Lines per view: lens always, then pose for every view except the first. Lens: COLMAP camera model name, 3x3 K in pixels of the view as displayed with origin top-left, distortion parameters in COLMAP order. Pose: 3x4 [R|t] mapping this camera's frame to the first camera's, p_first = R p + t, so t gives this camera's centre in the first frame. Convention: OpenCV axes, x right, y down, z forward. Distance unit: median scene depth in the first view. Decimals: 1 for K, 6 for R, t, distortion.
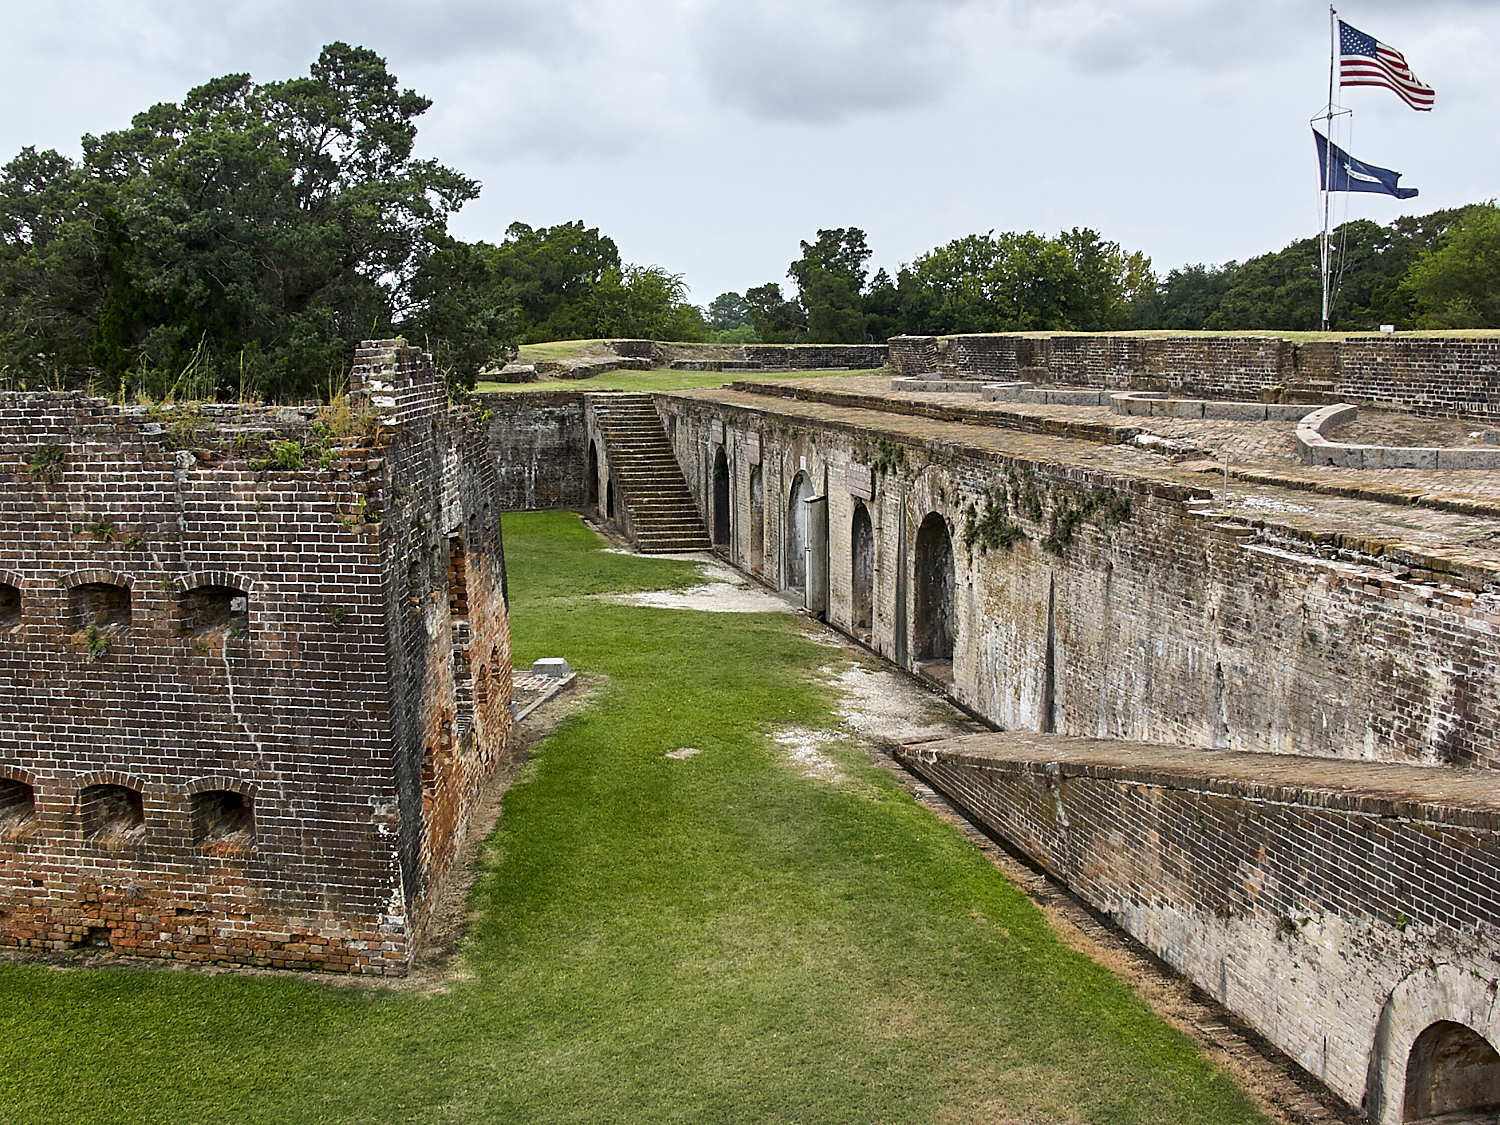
lens RADIAL K [[1644.9, 0, 750.0], [0, 1644.9, 562.5], [0, 0, 1]] dist [-0.198577, 0.216457]
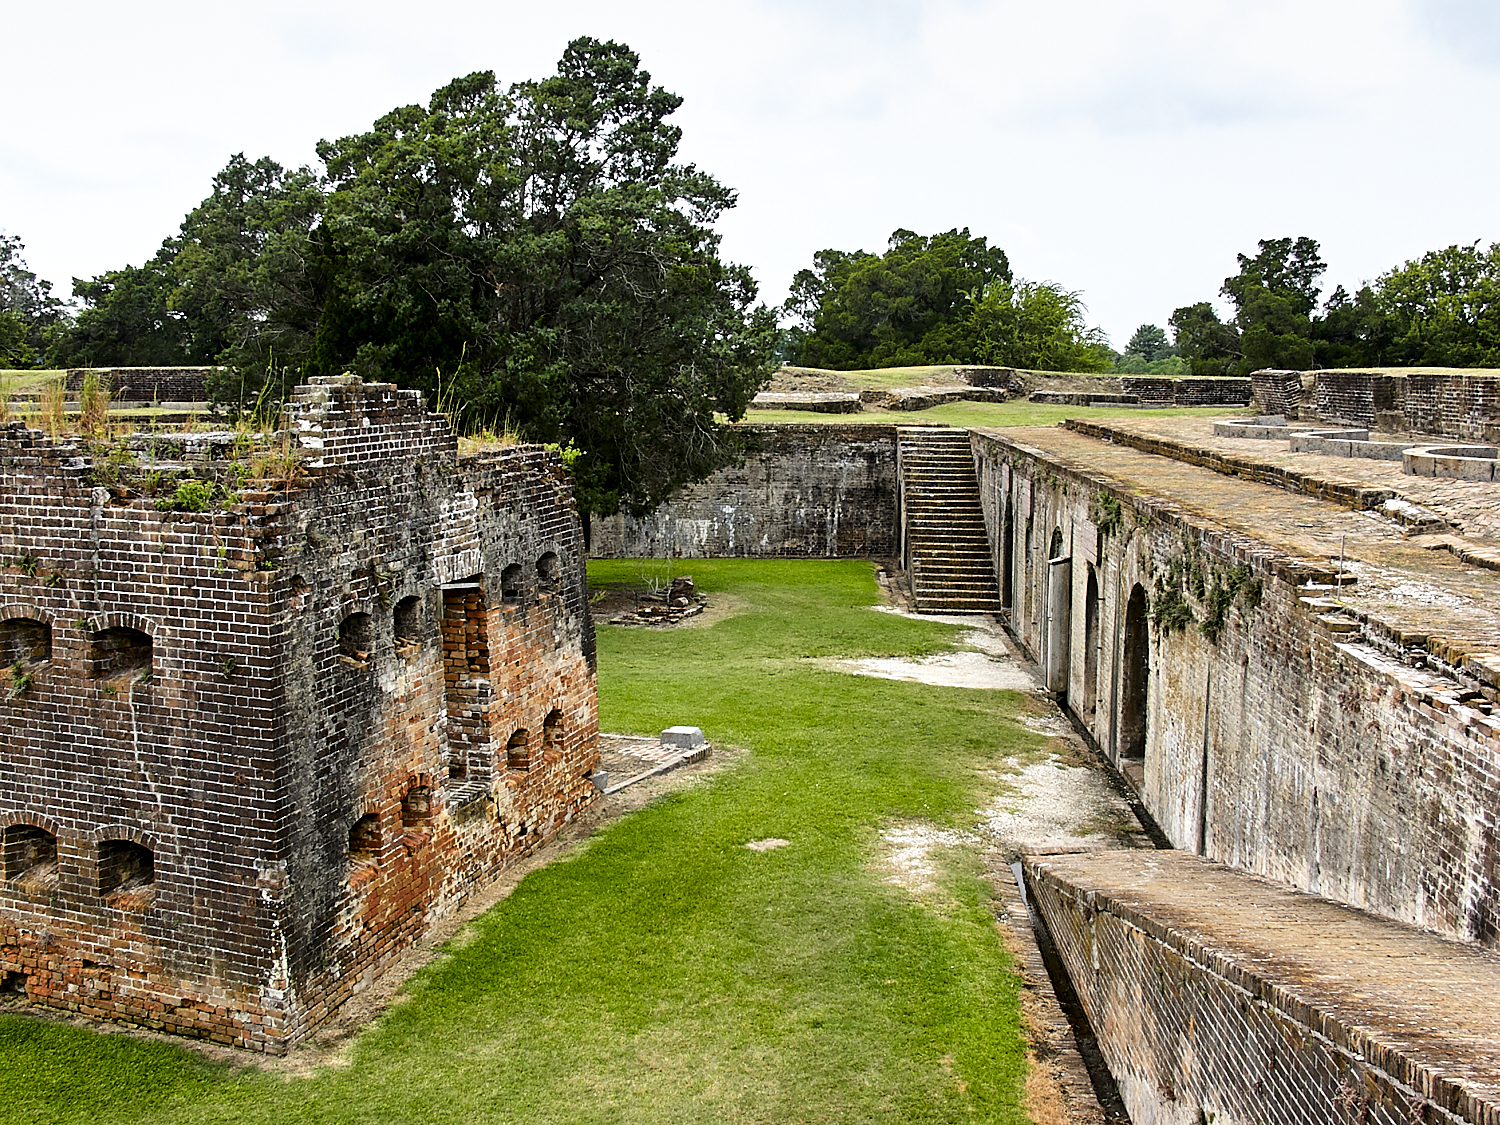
lens RADIAL K [[1883.5, 0, 718.3], [0, 1883.5, 557.8], [0, 0, 1]] dist [-0.156978, 0.308090]
pose [[0.960803, 0.042651, -0.273930, 0.212706], [-0.050898, 0.998437, -0.023067, -0.013436], [0.272518, 0.036105, 0.961473, 0.016541]]
